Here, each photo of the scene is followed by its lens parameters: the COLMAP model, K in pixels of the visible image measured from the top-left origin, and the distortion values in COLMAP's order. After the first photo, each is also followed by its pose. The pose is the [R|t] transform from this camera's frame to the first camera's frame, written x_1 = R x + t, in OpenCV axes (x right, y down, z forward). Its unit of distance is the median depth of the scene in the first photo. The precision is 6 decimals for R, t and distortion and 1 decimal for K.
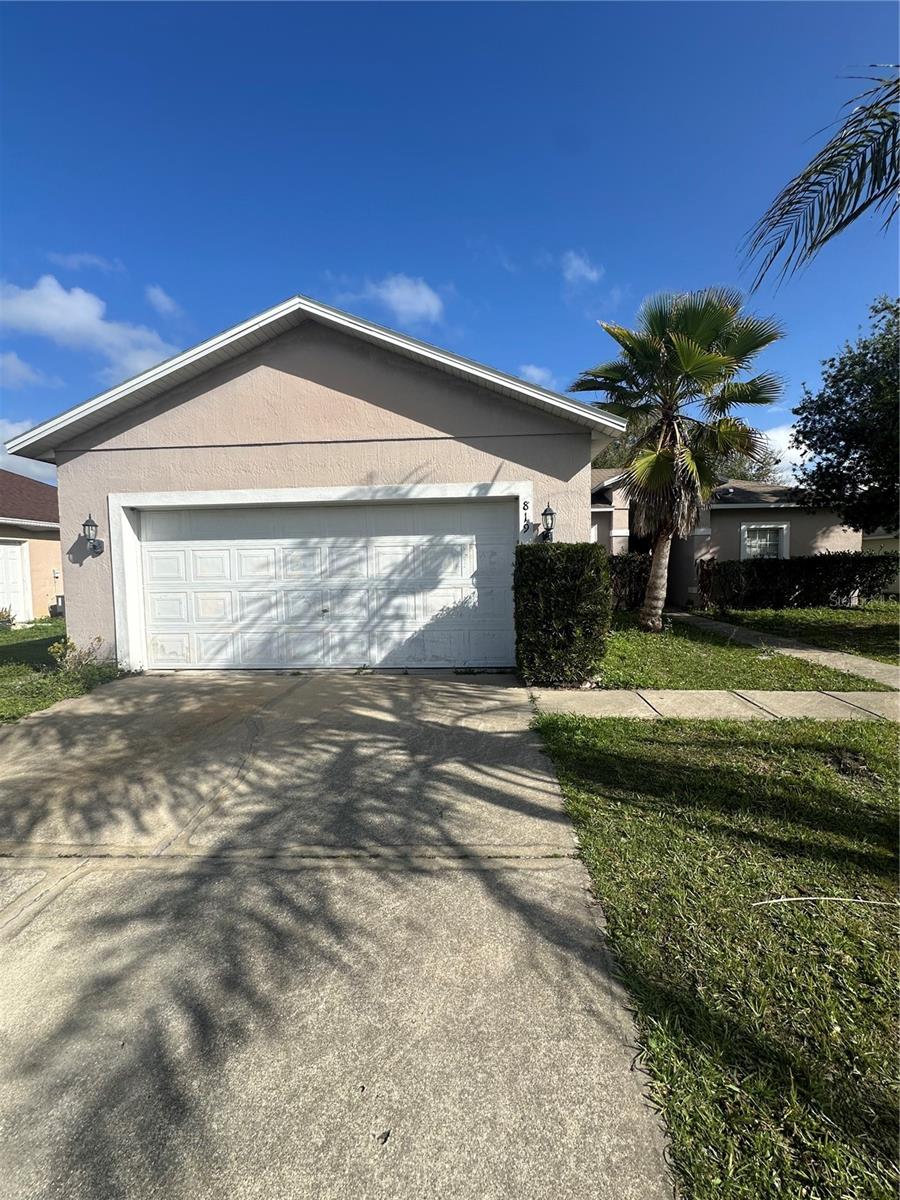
lens RADIAL K [[479.0, 0, 449.5], [0, 479.0, 600.7], [0, 0, 1]] dist [0.000819, -0.000060]
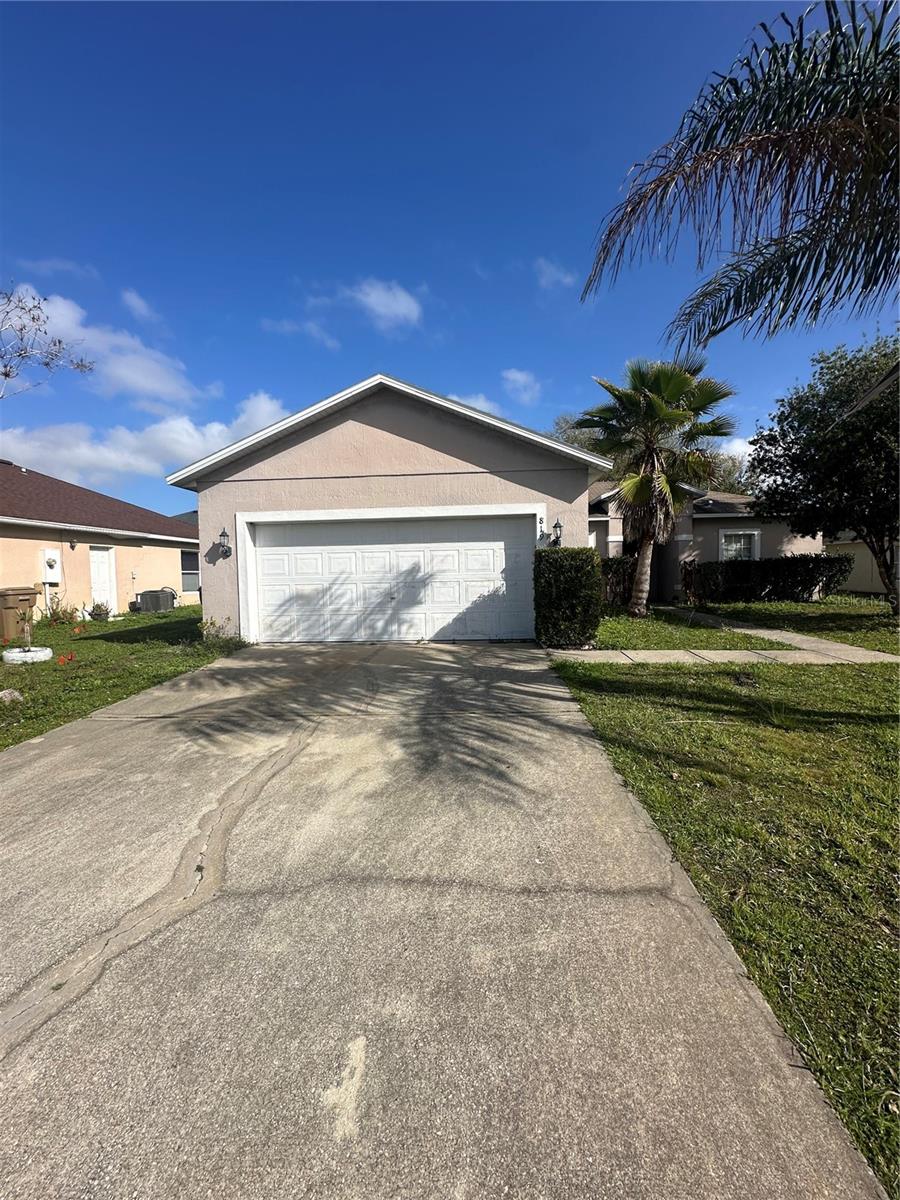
lens RADIAL K [[479.0, 0, 451.9], [0, 479.0, 598.8], [0, 0, 1]] dist [0.000819, -0.000060]
pose [[0.999994, -0.003264, 0.000894, -0.093794], [0.003276, 0.999901, -0.013712, 0.042147], [-0.000849, 0.013715, 0.999906, -0.353933]]
